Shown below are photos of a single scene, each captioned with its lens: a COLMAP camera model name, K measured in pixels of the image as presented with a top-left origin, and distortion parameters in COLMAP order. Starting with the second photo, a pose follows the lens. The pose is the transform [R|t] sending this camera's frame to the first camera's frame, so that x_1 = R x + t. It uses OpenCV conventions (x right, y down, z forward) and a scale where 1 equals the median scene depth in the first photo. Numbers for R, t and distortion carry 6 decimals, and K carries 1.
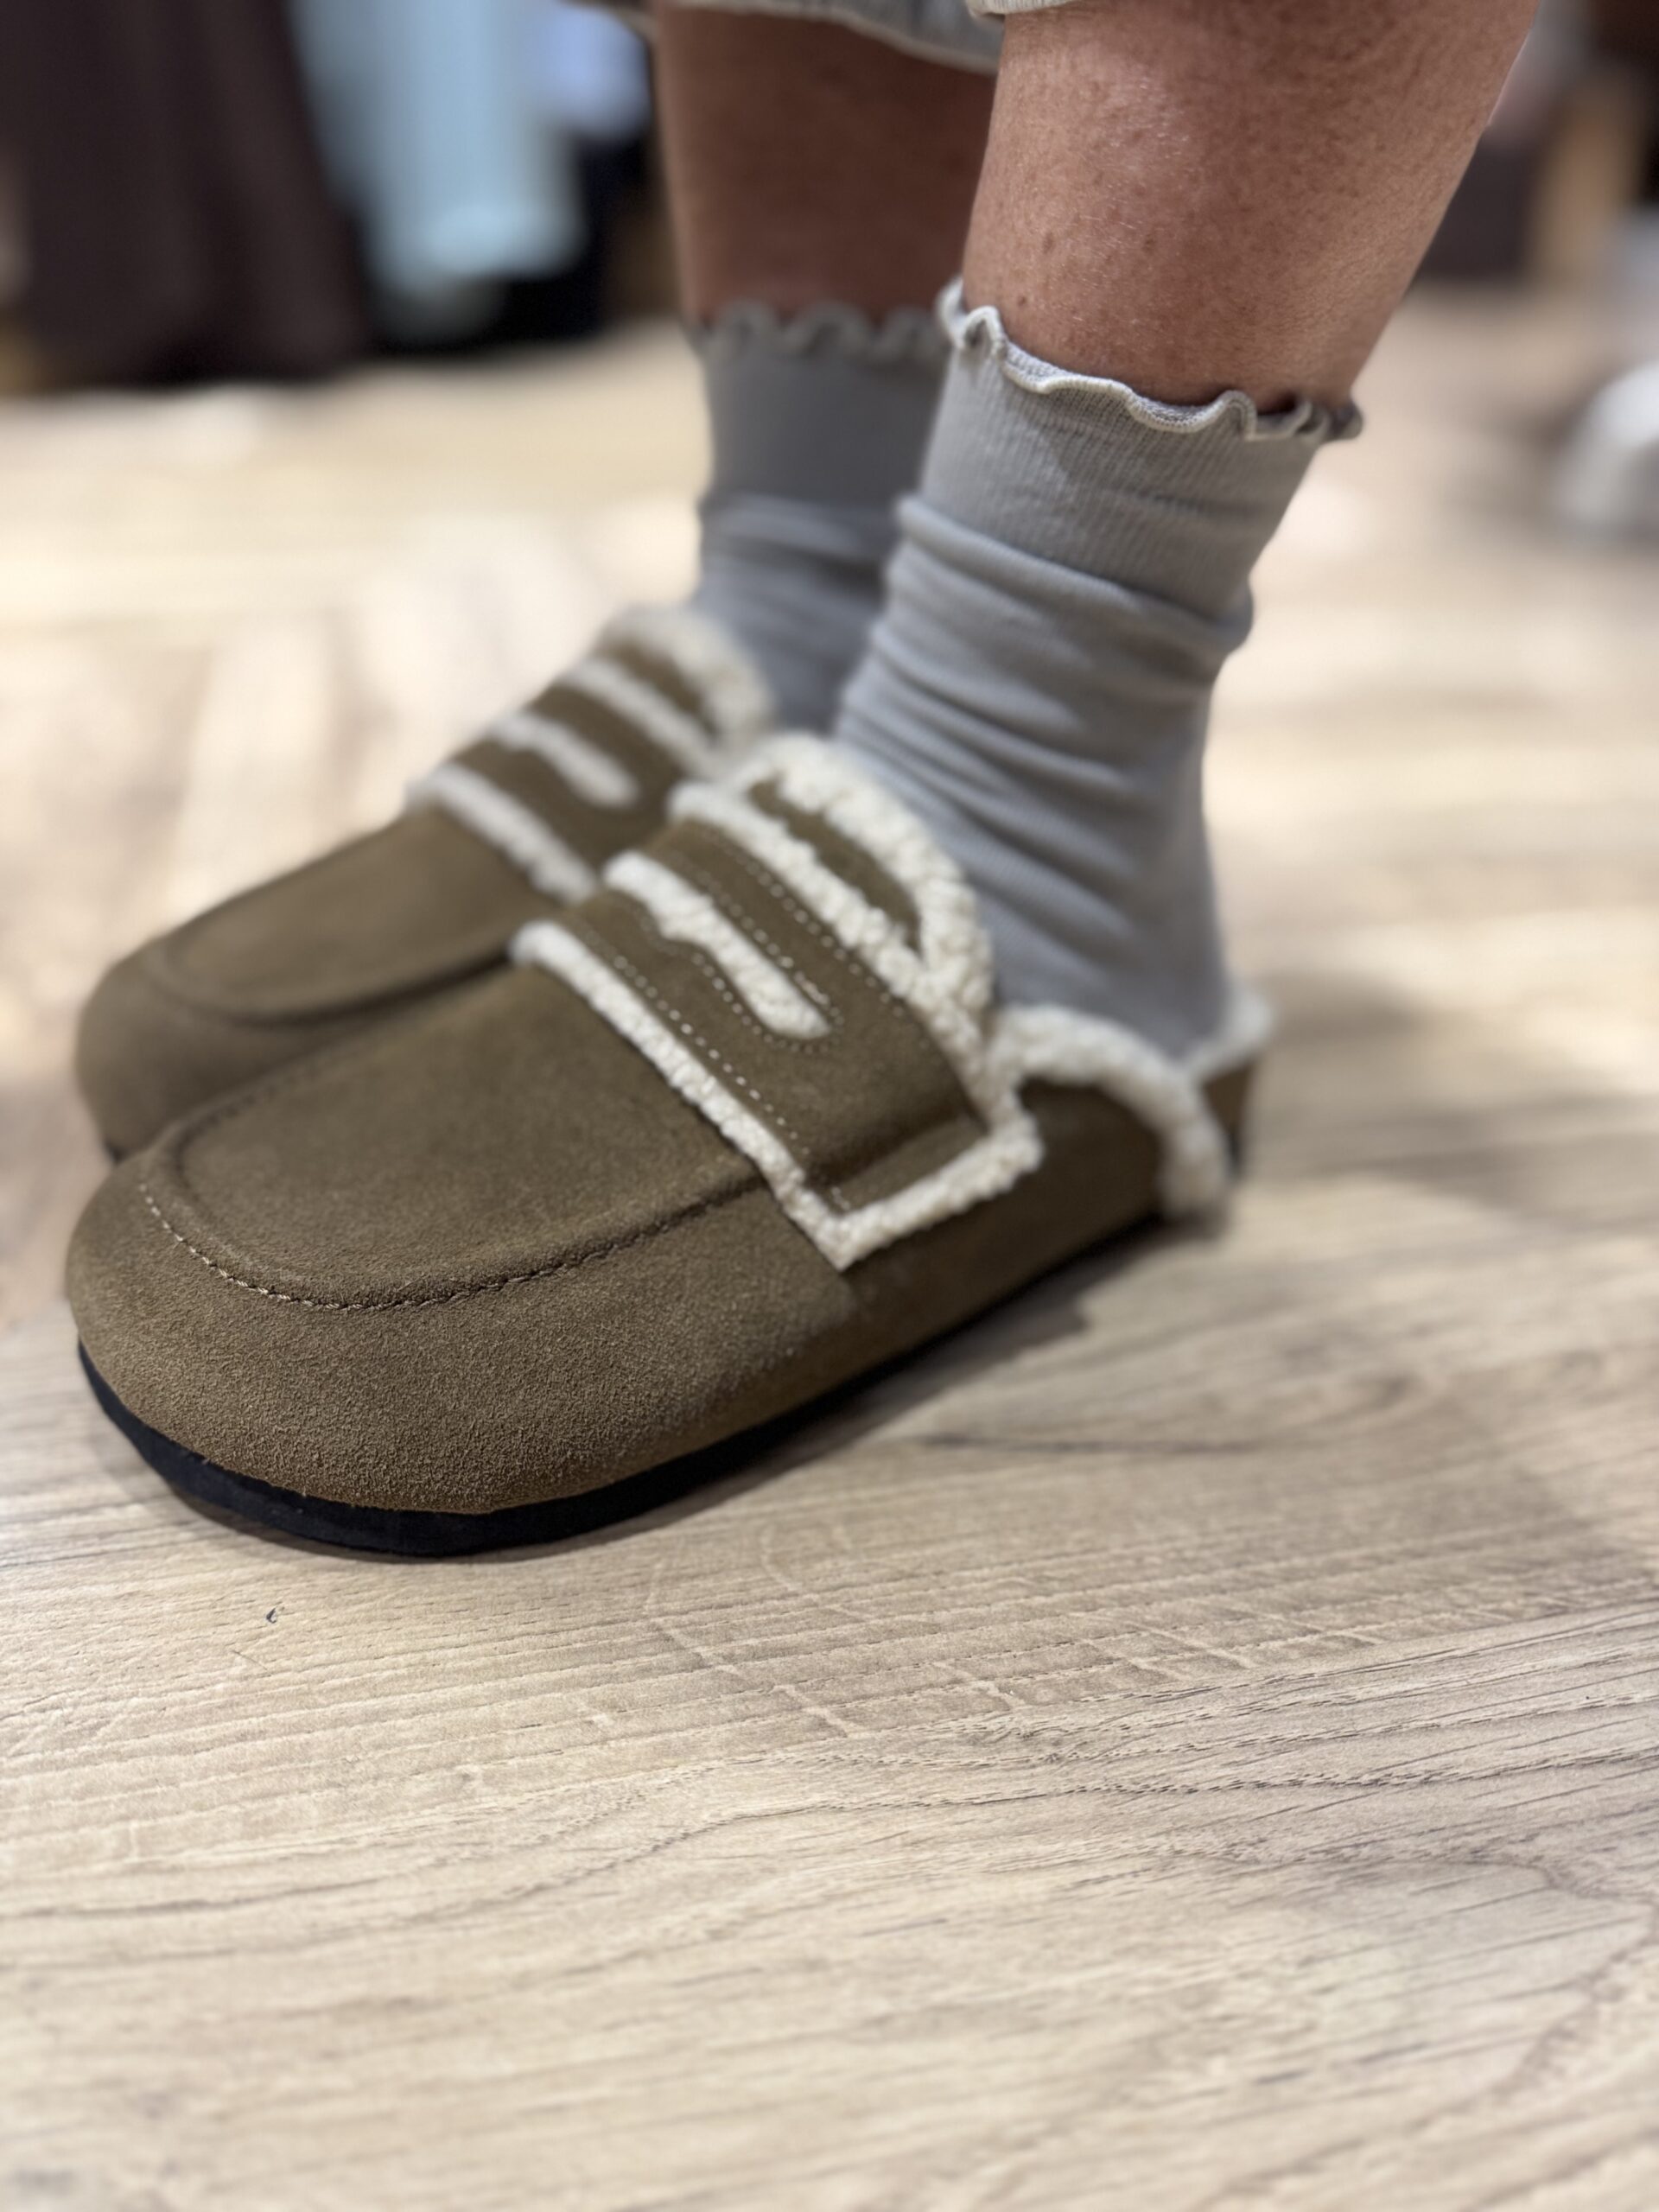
lens RADIAL K [[1540.9, 0, 872.6], [0, 1540.9, 1100.7], [0, 0, 1]] dist [0.040241, -0.079112]
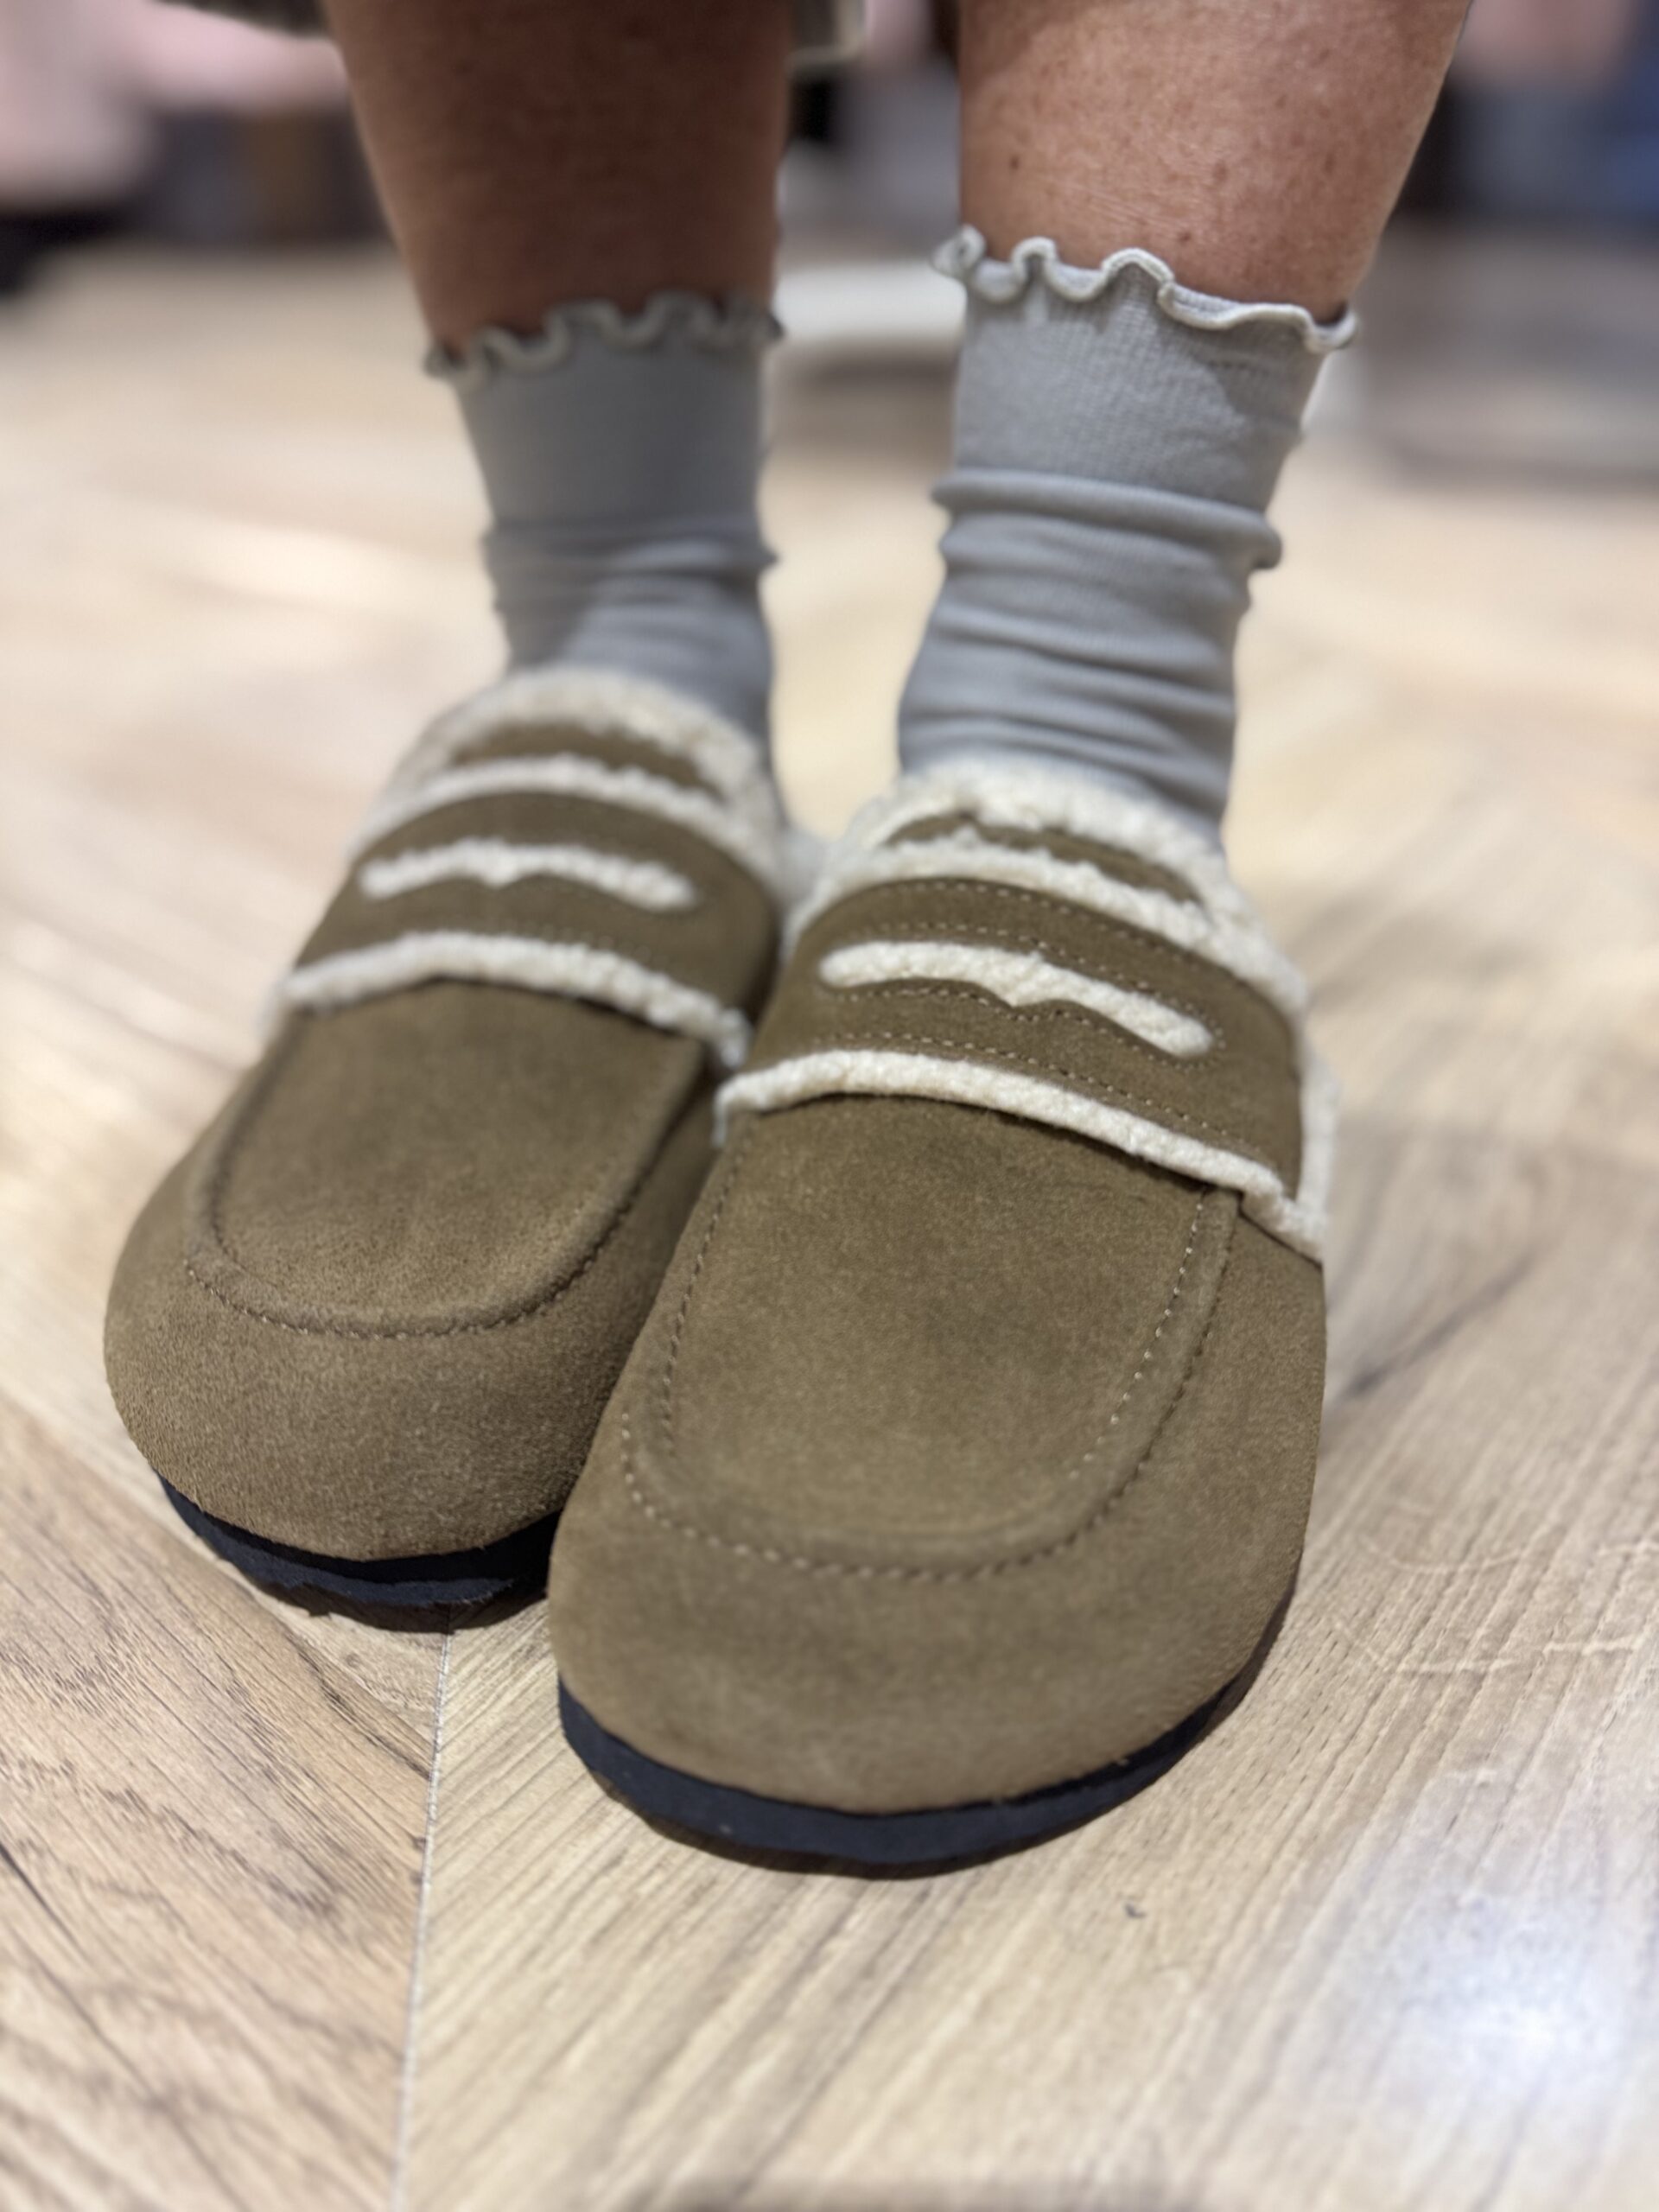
lens RADIAL K [[1570.2, 0, 834.8], [0, 1570.2, 1112.0], [0, 0, 1]] dist [-0.017951, 0.001410]
pose [[0.792380, -0.365028, 0.488761, -0.770545], [0.363112, 0.926042, 0.102931, -0.199510], [-0.490186, 0.095915, 0.866324, 0.332699]]
